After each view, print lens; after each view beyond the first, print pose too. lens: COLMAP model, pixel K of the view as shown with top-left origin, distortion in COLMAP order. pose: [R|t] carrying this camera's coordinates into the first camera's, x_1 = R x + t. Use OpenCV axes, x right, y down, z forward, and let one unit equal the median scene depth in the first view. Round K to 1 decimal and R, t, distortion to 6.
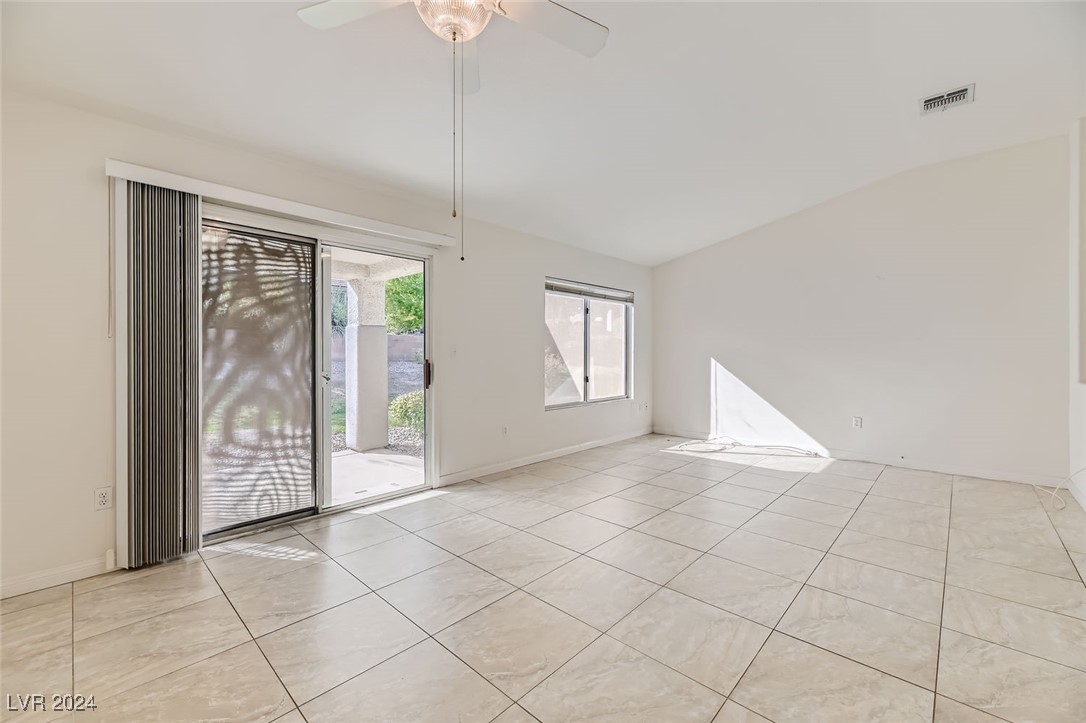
lens RADIAL K [[442.8, 0, 535.6], [0, 442.8, 349.6], [0, 0, 1]] dist [0.002824, 0.000211]
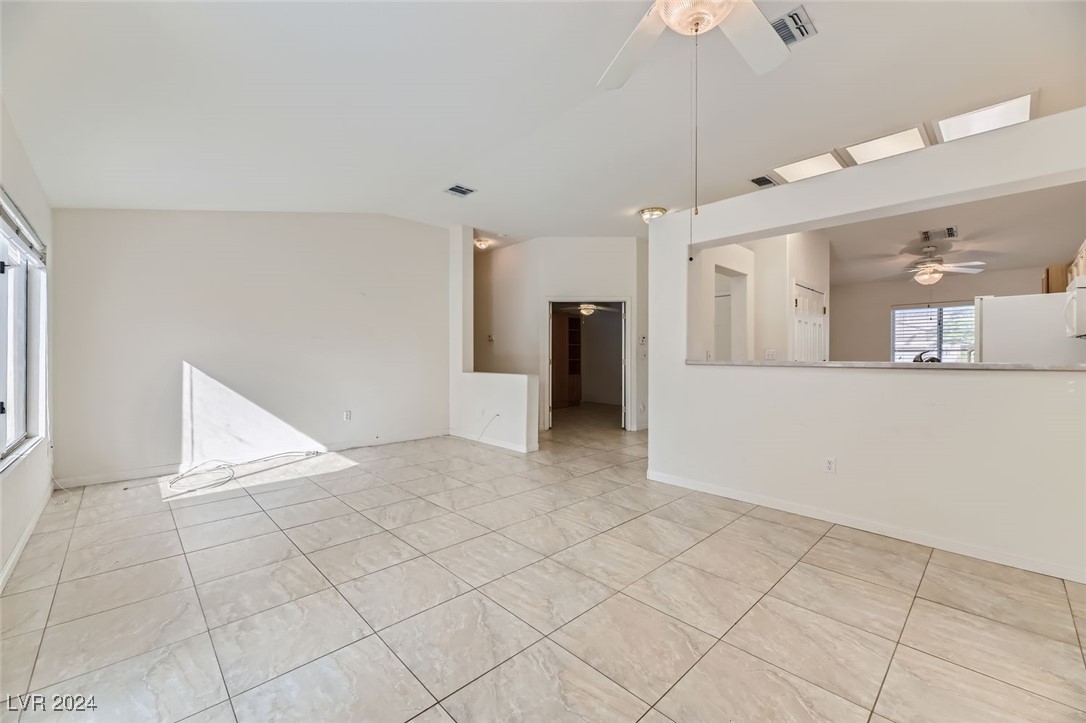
lens RADIAL K [[438.5, 0, 543.0], [0, 438.5, 361.5], [0, 0, 1]] dist [0.007756, -0.000299]
pose [[0.043080, -0.009641, 0.999025, -0.552215], [-0.011846, 0.999878, 0.010160, 0.006284], [-0.999001, -0.012273, 0.042960, 0.623166]]
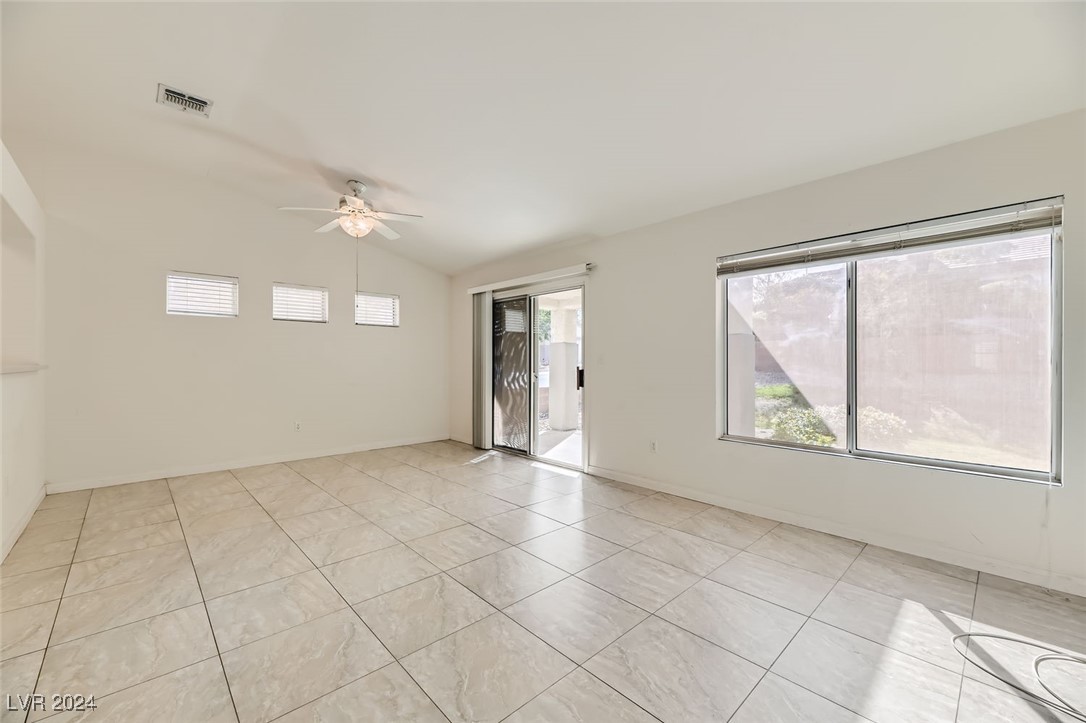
lens RADIAL K [[438.5, 0, 543.0], [0, 438.5, 361.5], [0, 0, 1]] dist [0.007756, -0.000299]
pose [[-0.053238, 0.000505, -0.998582, 1.092357], [0.008087, 0.999967, 0.000075, 0.007261], [0.998549, -0.008071, -0.053240, 1.057908]]
